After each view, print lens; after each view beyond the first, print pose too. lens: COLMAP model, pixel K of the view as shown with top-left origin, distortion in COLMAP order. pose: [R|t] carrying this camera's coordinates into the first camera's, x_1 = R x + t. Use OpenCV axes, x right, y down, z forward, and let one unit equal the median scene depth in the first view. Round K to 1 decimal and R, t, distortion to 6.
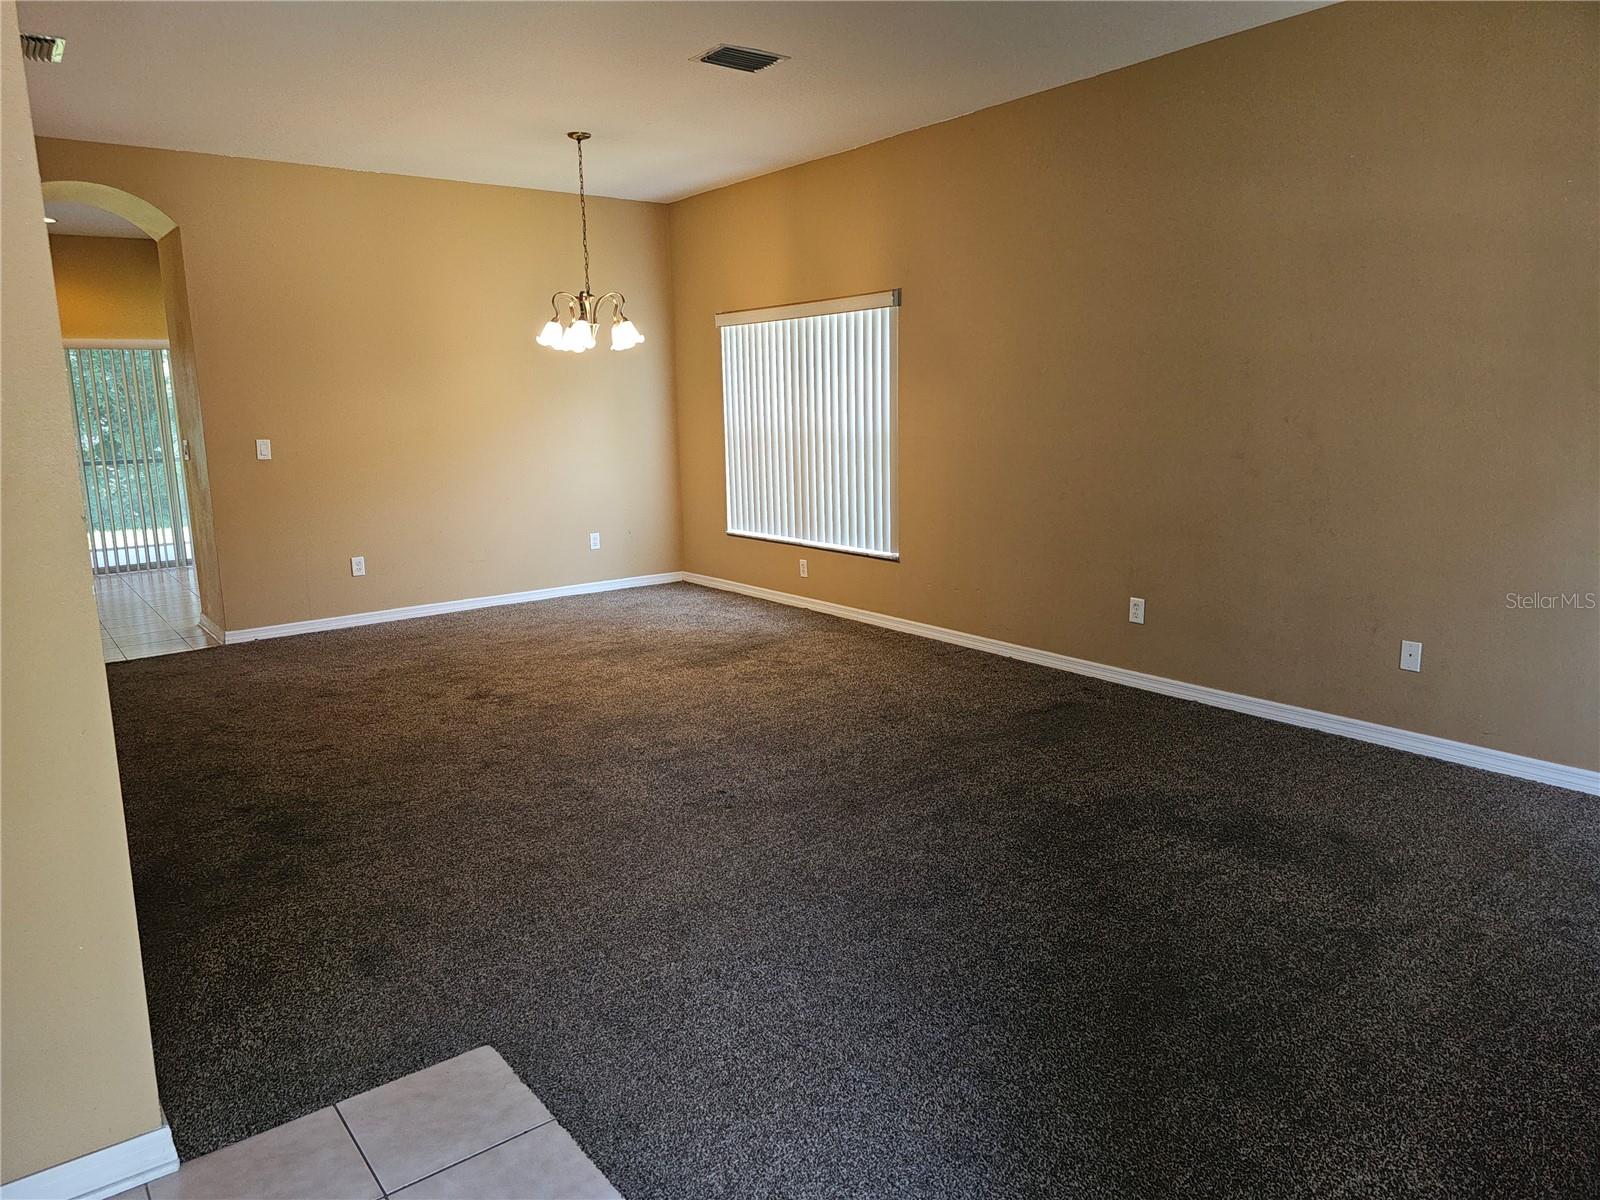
lens RADIAL K [[1066.7, 0, 795.4], [0, 1066.7, 596.8], [0, 0, 1]] dist [0.059569, -0.052859]
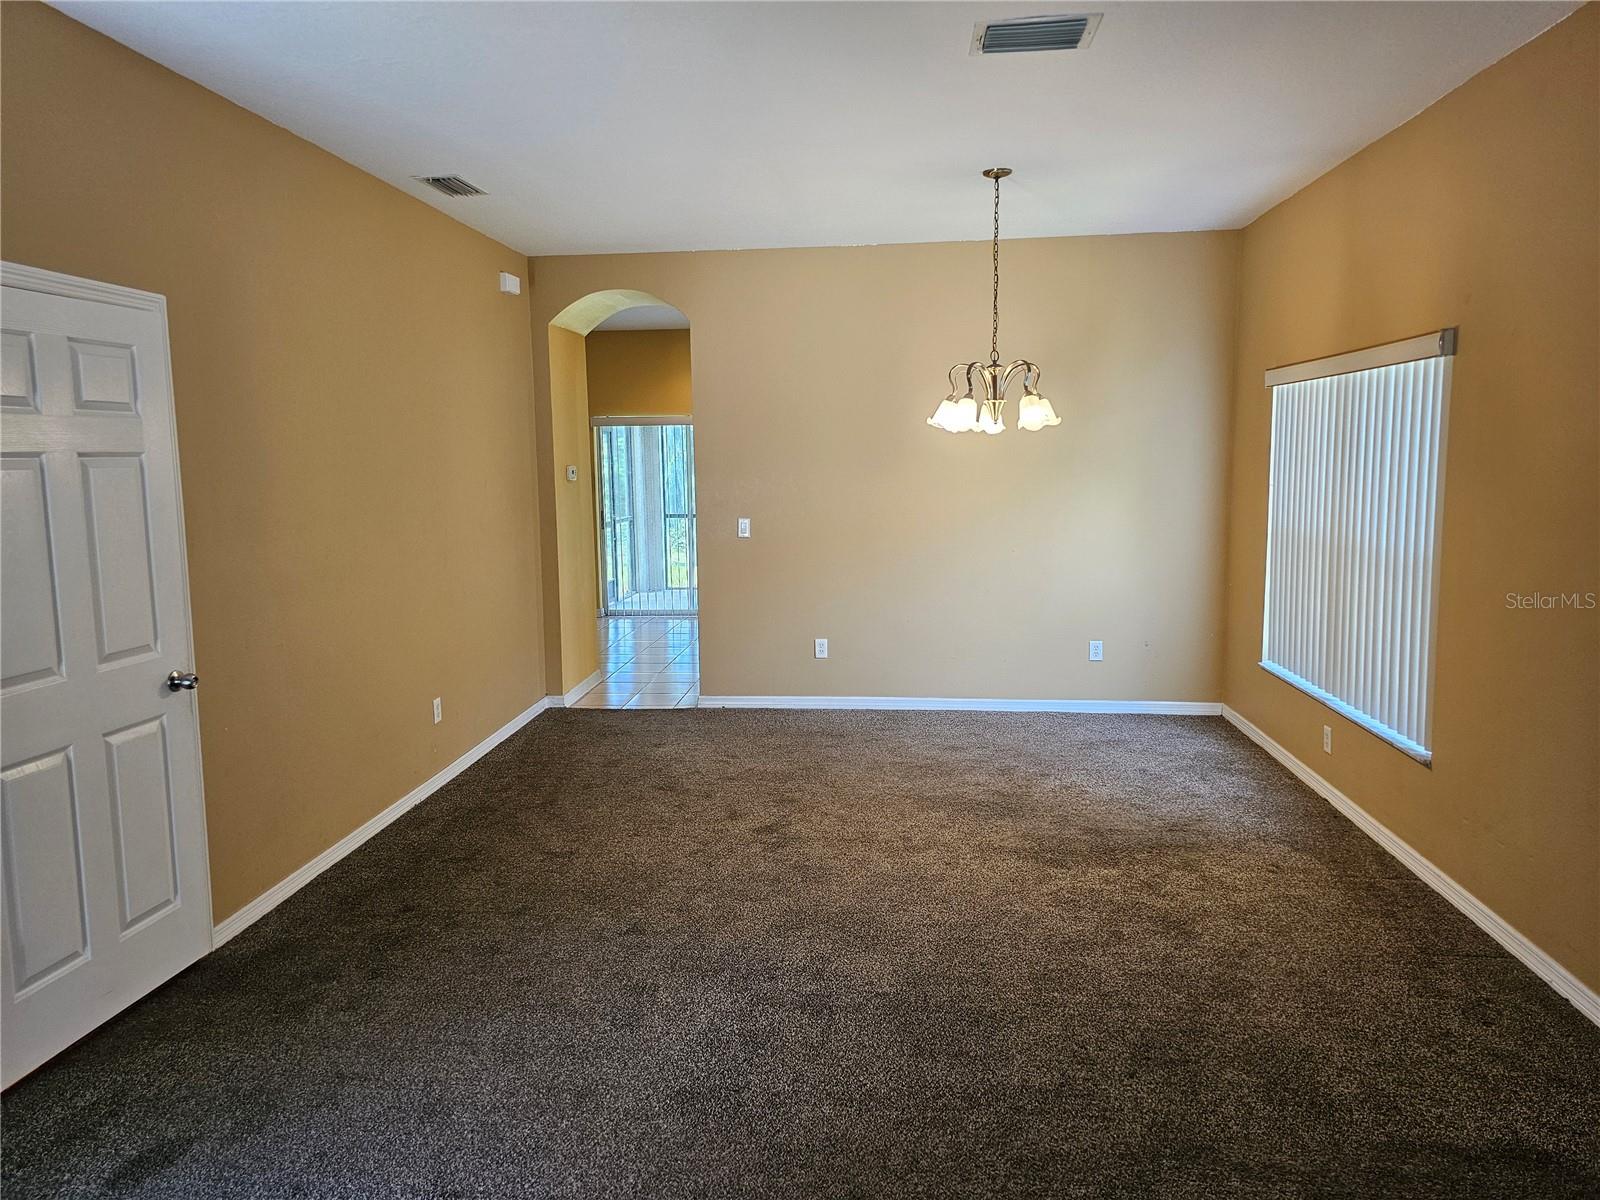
lens RADIAL K [[1066.7, 0, 795.4], [0, 1066.7, 596.8], [0, 0, 1]] dist [0.059569, -0.052859]
pose [[0.717633, 0.105495, -0.688385, 0.279701], [-0.127226, 0.991685, 0.019343, -0.107124], [0.684701, 0.073699, 0.725088, 0.331193]]
